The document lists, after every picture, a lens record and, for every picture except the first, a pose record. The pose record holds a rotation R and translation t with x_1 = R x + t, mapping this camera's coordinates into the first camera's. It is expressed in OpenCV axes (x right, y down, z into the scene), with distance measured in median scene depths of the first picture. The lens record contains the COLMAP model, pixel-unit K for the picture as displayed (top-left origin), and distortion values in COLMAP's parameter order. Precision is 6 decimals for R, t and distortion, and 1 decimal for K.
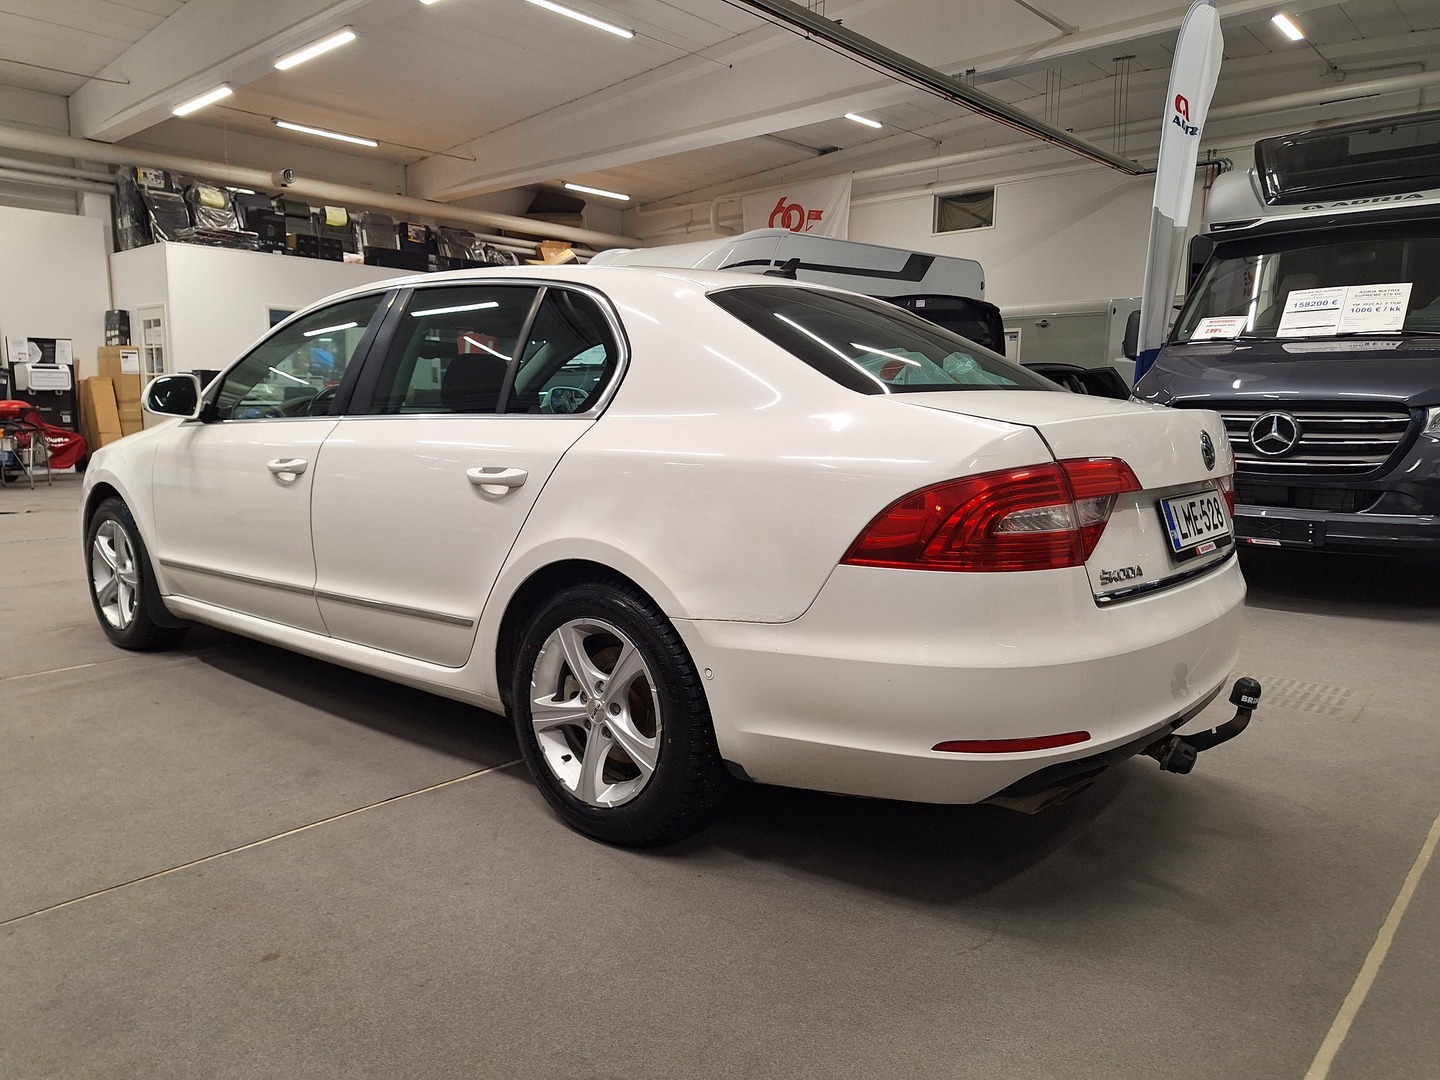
lens RADIAL K [[1027.4, 0, 716.1], [0, 1027.4, 540.8], [0, 0, 1]] dist [0.046596, -0.027272]
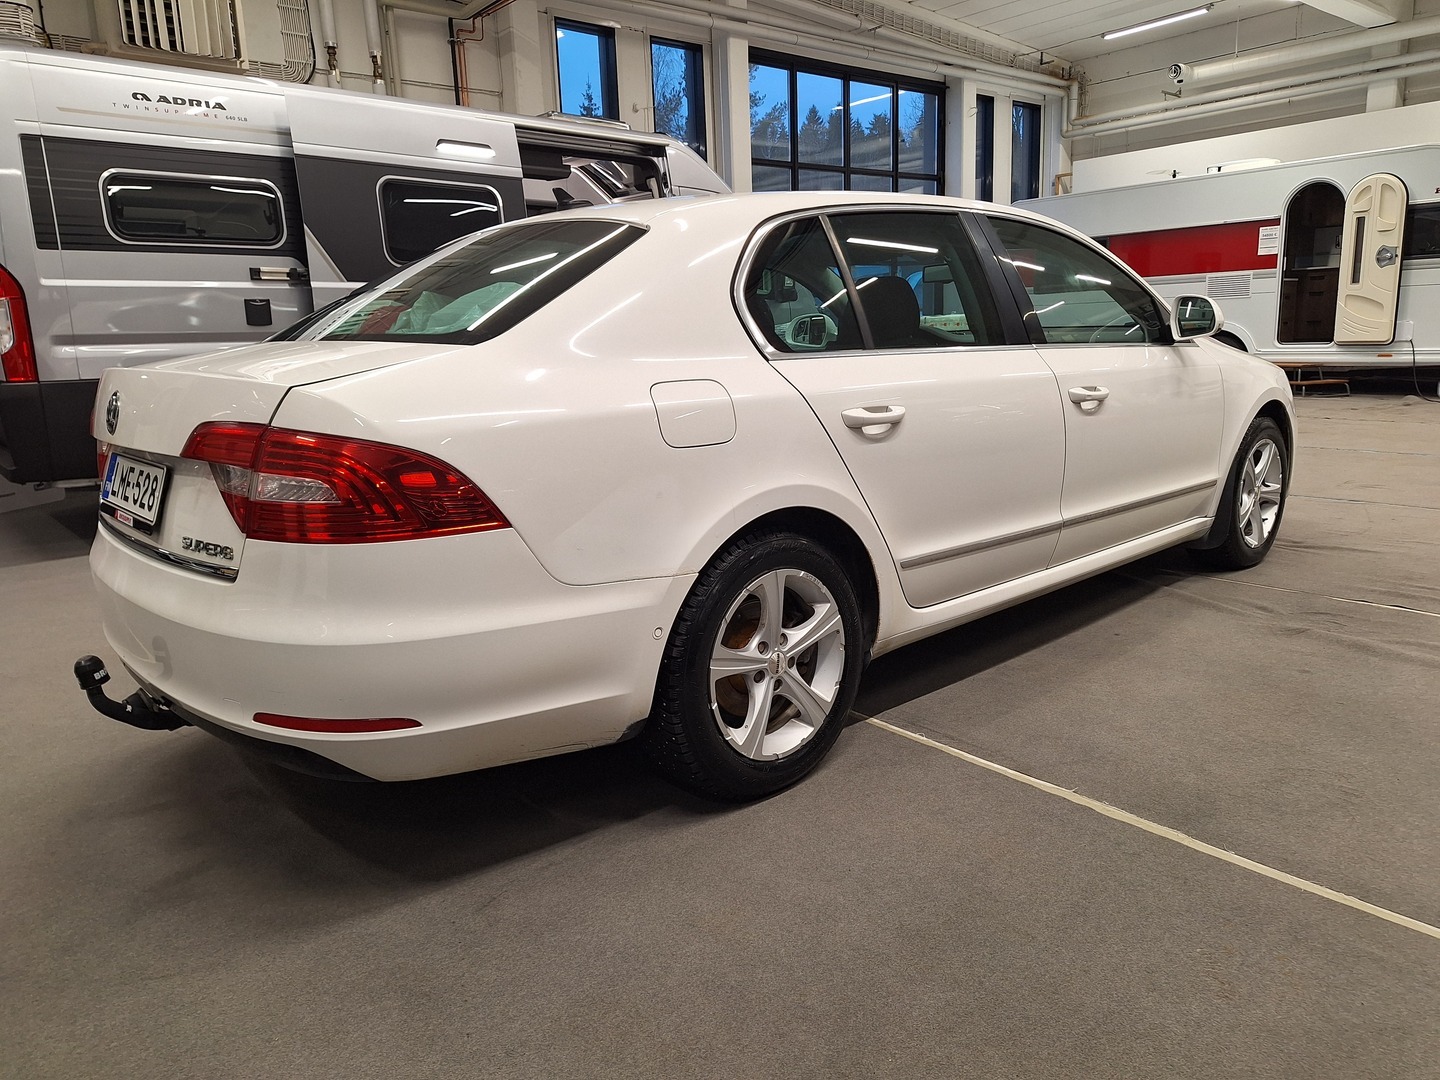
lens RADIAL K [[1027.4, 0, 716.6], [0, 1027.4, 543.7], [0, 0, 1]] dist [0.046596, -0.027272]
pose [[-0.165052, 0.194747, -0.966867, 1.260940], [-0.100772, 0.971852, 0.212953, -0.218310], [0.981123, 0.132581, -0.140782, 1.612811]]
